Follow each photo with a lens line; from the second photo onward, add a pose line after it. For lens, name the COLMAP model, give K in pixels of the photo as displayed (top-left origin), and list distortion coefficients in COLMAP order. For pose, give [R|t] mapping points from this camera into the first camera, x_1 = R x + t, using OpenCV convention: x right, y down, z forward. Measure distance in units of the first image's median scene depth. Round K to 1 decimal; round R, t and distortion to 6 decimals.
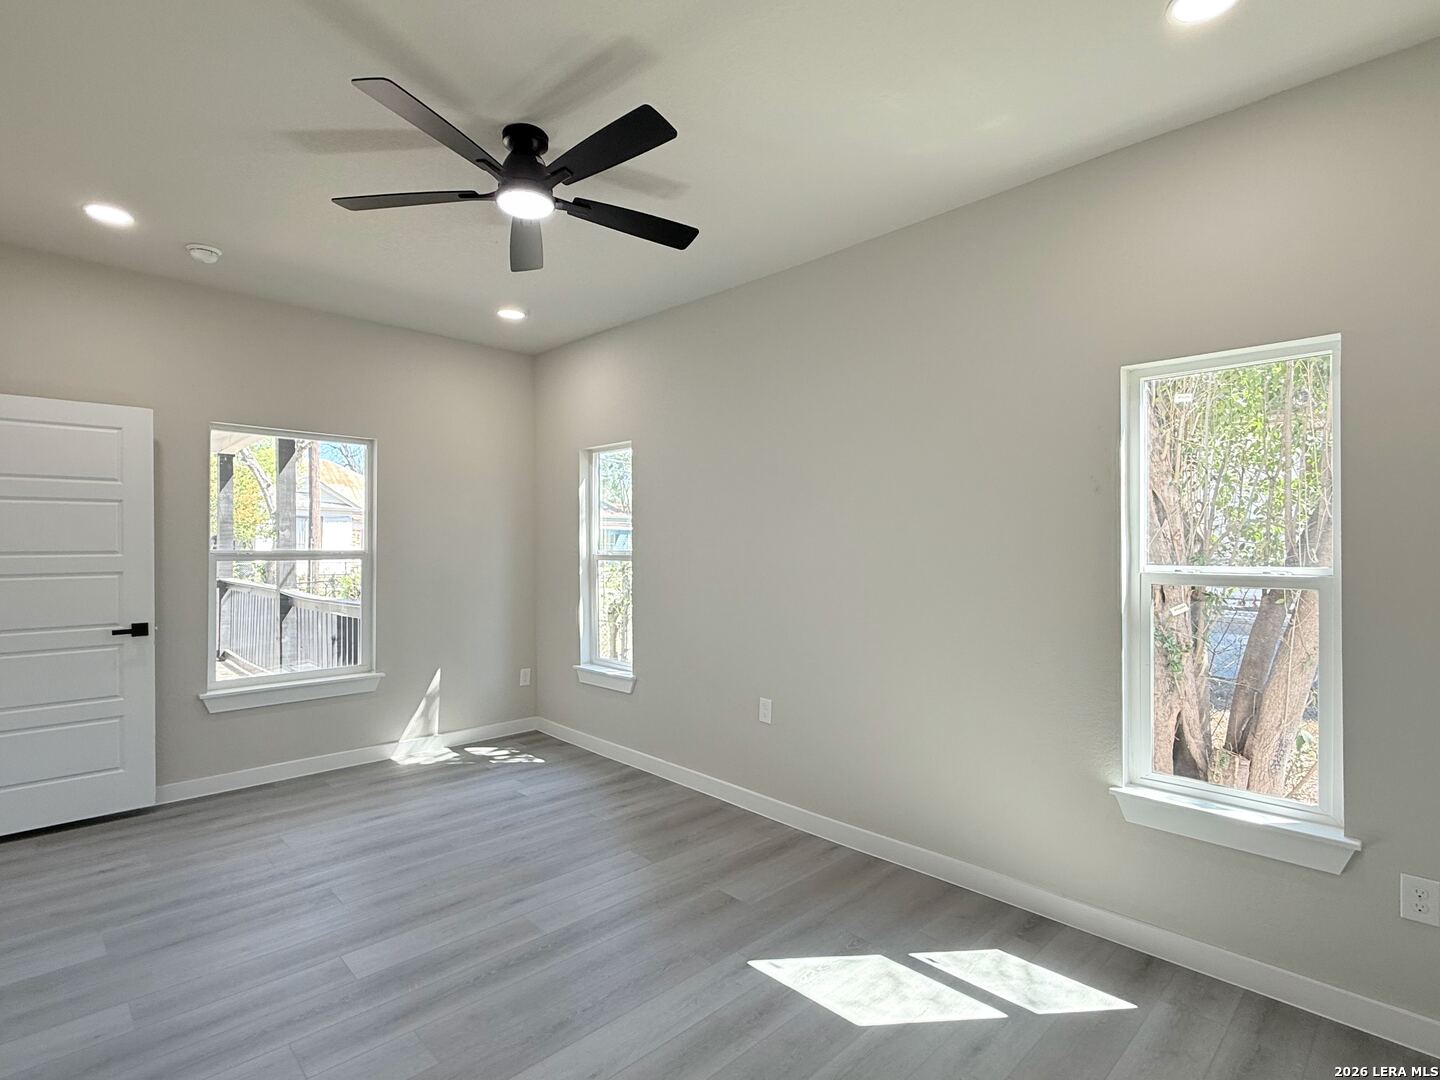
lens RADIAL K [[718.5, 0, 720.0], [0, 718.5, 540.0], [0, 0, 1]] dist [-0.003673, -0.000937]
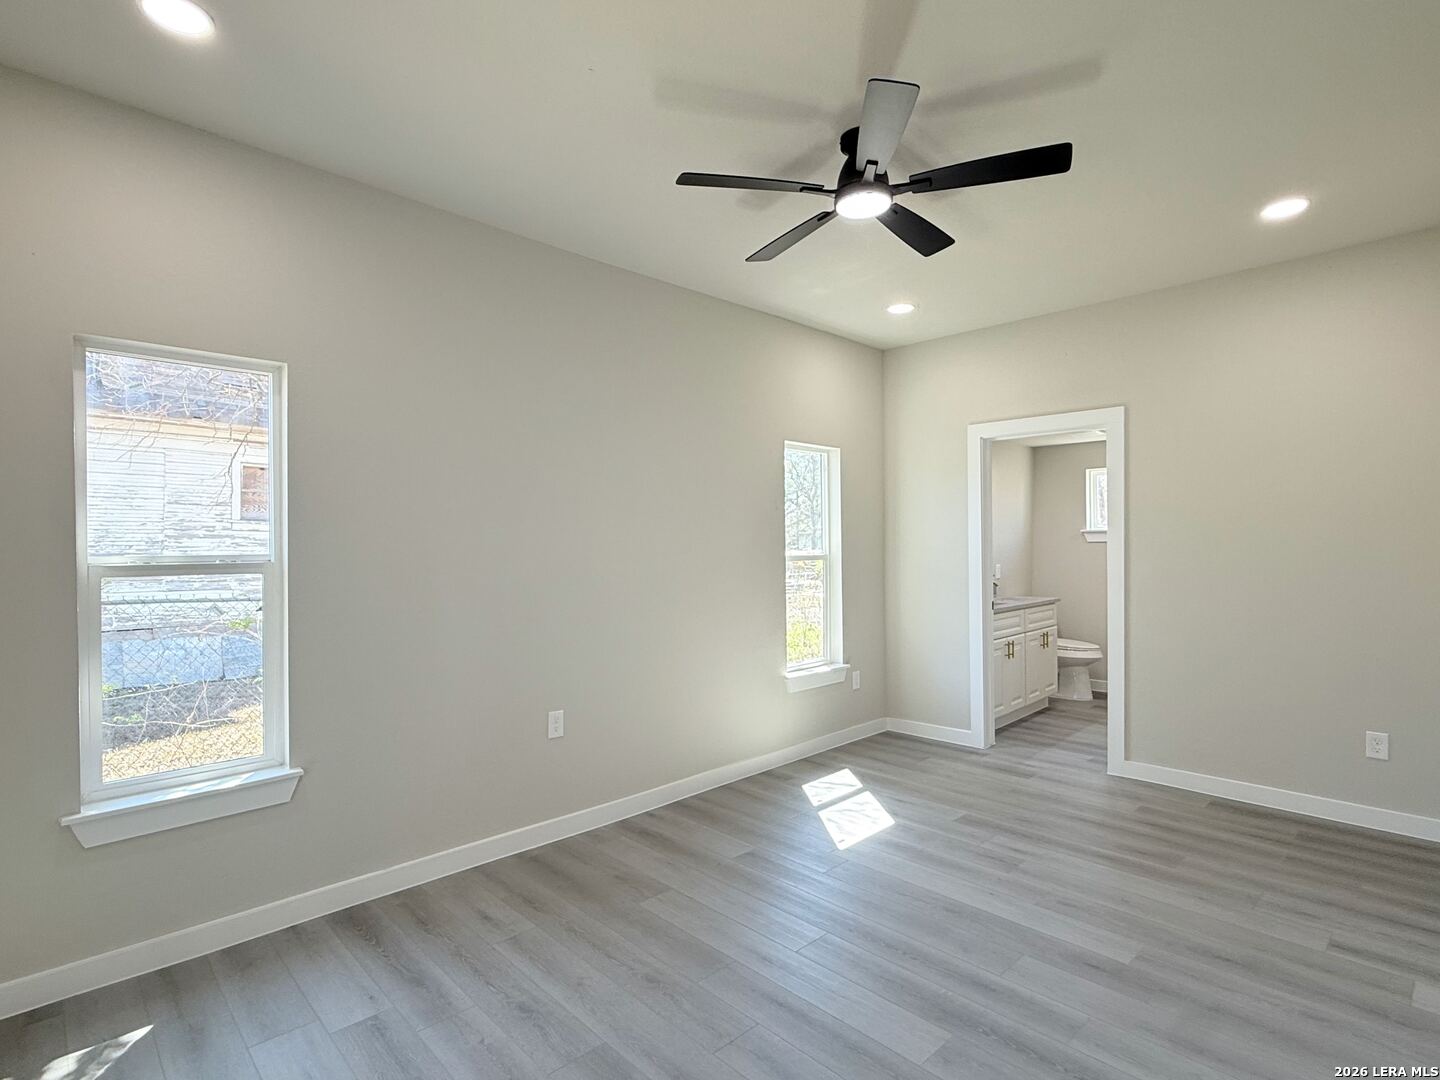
lens RADIAL K [[718.5, 0, 720.0], [0, 718.5, 540.0], [0, 0, 1]] dist [-0.003673, -0.000937]
pose [[0.015550, 0.006112, 0.999860, -0.891712], [0.011553, 0.999913, -0.006292, 0.013822], [-0.999812, 0.011649, 0.015478, 0.820601]]
